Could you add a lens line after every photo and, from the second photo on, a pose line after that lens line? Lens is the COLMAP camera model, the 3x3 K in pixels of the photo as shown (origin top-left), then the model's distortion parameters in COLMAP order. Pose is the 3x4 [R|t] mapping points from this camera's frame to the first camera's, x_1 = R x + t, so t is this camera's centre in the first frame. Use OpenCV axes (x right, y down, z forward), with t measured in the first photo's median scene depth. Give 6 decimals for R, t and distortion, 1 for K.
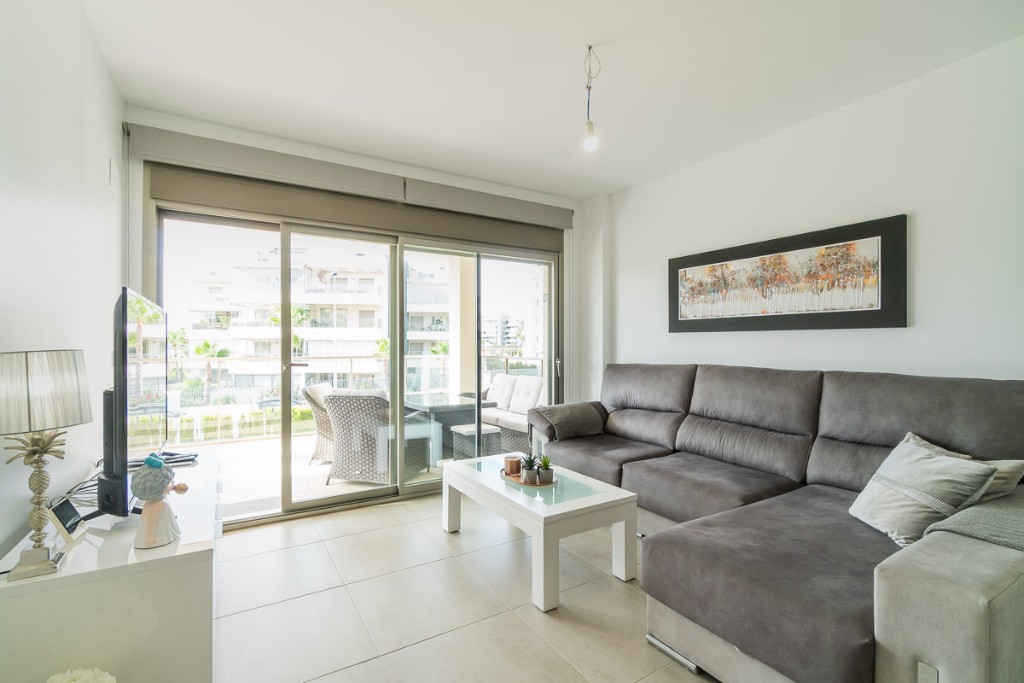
lens RADIAL K [[461.2, 0, 490.9], [0, 461.2, 347.0], [0, 0, 1]] dist [-0.007397, -0.000413]
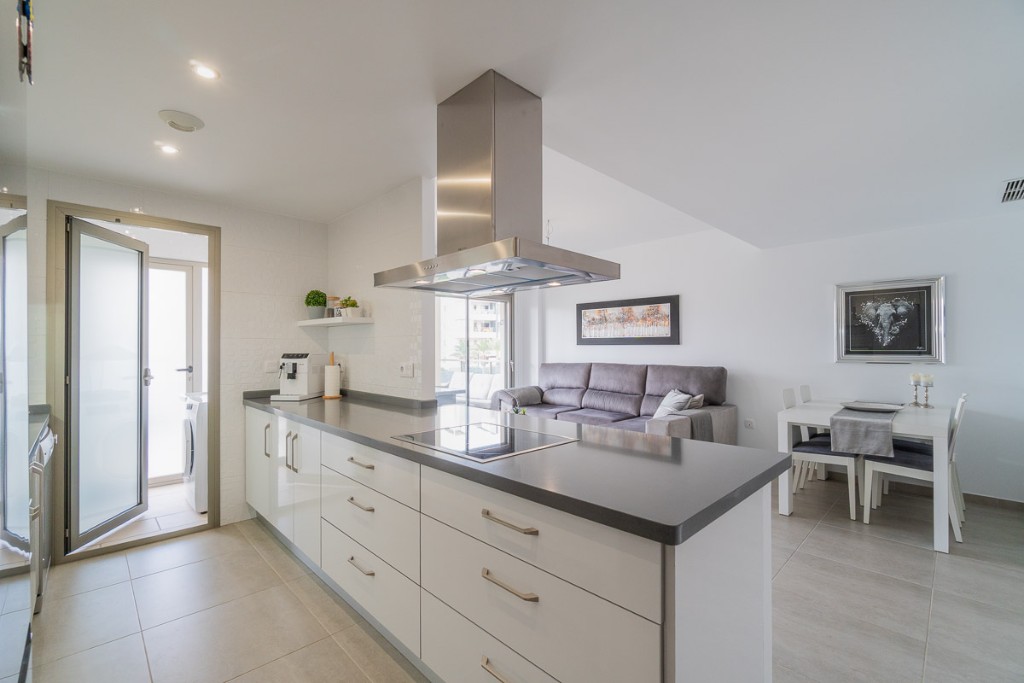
lens RADIAL K [[454.6, 0, 493.6], [0, 454.6, 343.2], [0, 0, 1]] dist [-0.001289, -0.000182]
pose [[0.976787, -0.000479, 0.214214, -0.343369], [0.004270, 0.999842, -0.017234, -0.011326], [-0.214172, 0.017749, 0.976635, -0.730510]]
